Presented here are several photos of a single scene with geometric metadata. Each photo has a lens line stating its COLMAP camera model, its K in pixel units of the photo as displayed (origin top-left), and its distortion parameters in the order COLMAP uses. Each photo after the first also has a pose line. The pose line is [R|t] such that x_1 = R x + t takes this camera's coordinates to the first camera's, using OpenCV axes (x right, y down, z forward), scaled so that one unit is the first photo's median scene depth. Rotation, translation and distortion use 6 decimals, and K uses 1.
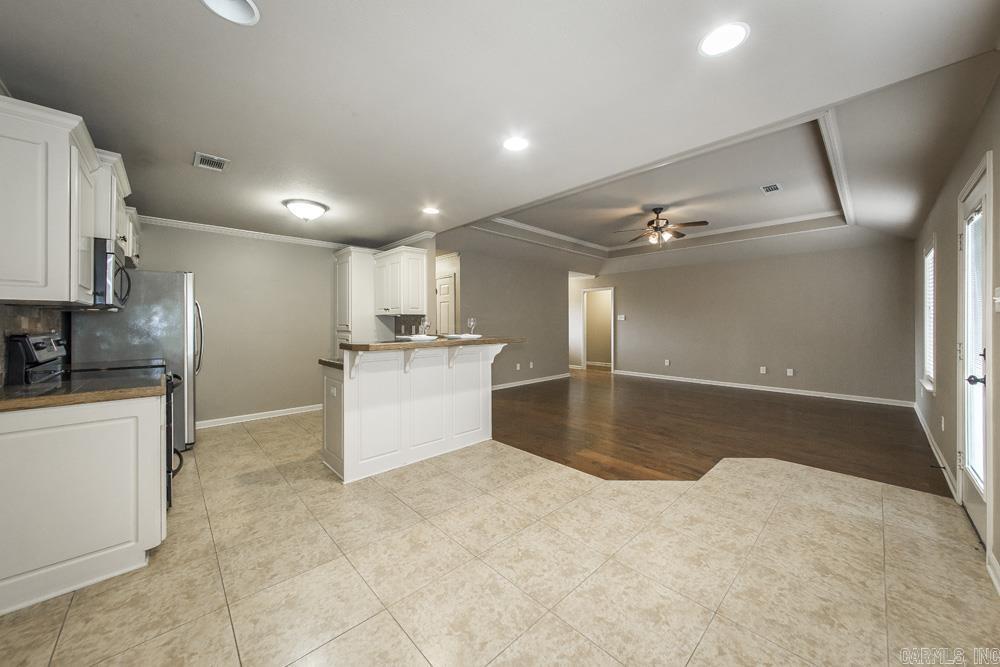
lens RADIAL K [[355.7, 0, 498.8], [0, 355.7, 319.1], [0, 0, 1]] dist [-0.004329, 0.000612]
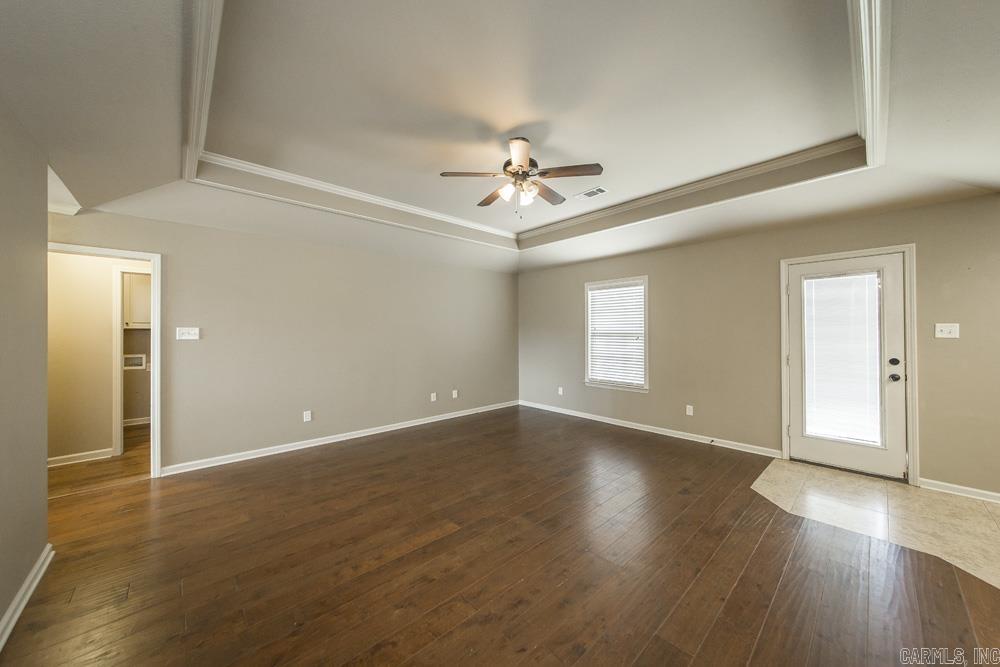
lens RADIAL K [[355.7, 0, 504.3], [0, 355.7, 335.0], [0, 0, 1]] dist [-0.004329, 0.000612]
pose [[0.001536, -0.009494, 0.999954, -0.103063], [-0.003475, 0.999949, 0.009499, -0.012698], [-0.999993, -0.003490, 0.001502, 0.993764]]
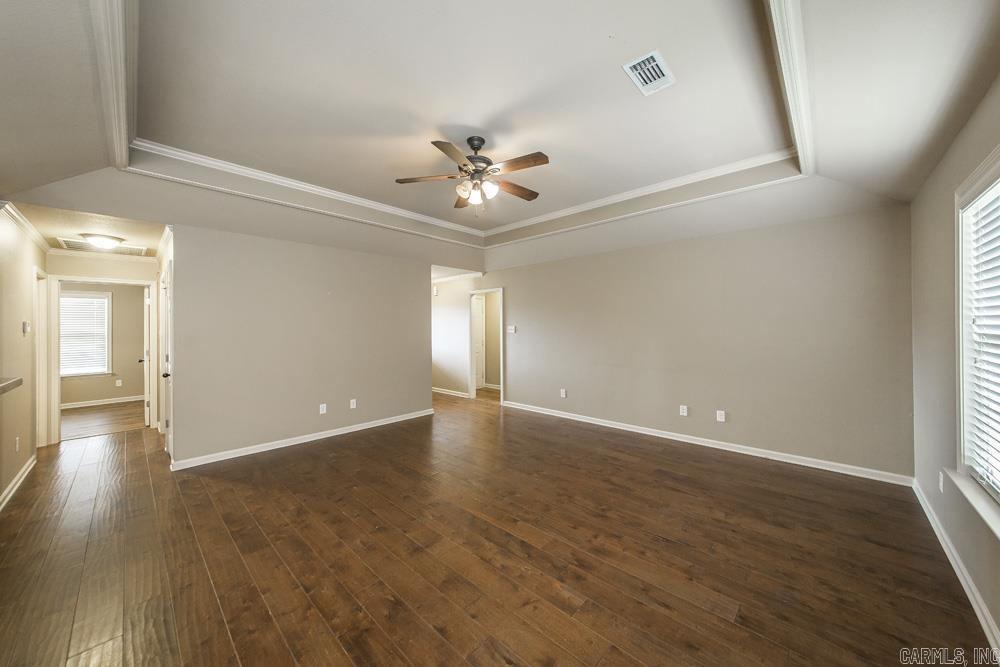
lens RADIAL K [[355.7, 0, 499.3], [0, 355.7, 326.6], [0, 0, 1]] dist [-0.004329, 0.000612]
pose [[0.998892, -0.007578, 0.046442, 0.447971], [0.007486, 0.999970, 0.002162, -0.018463], [-0.046457, -0.001812, 0.998919, 0.430389]]
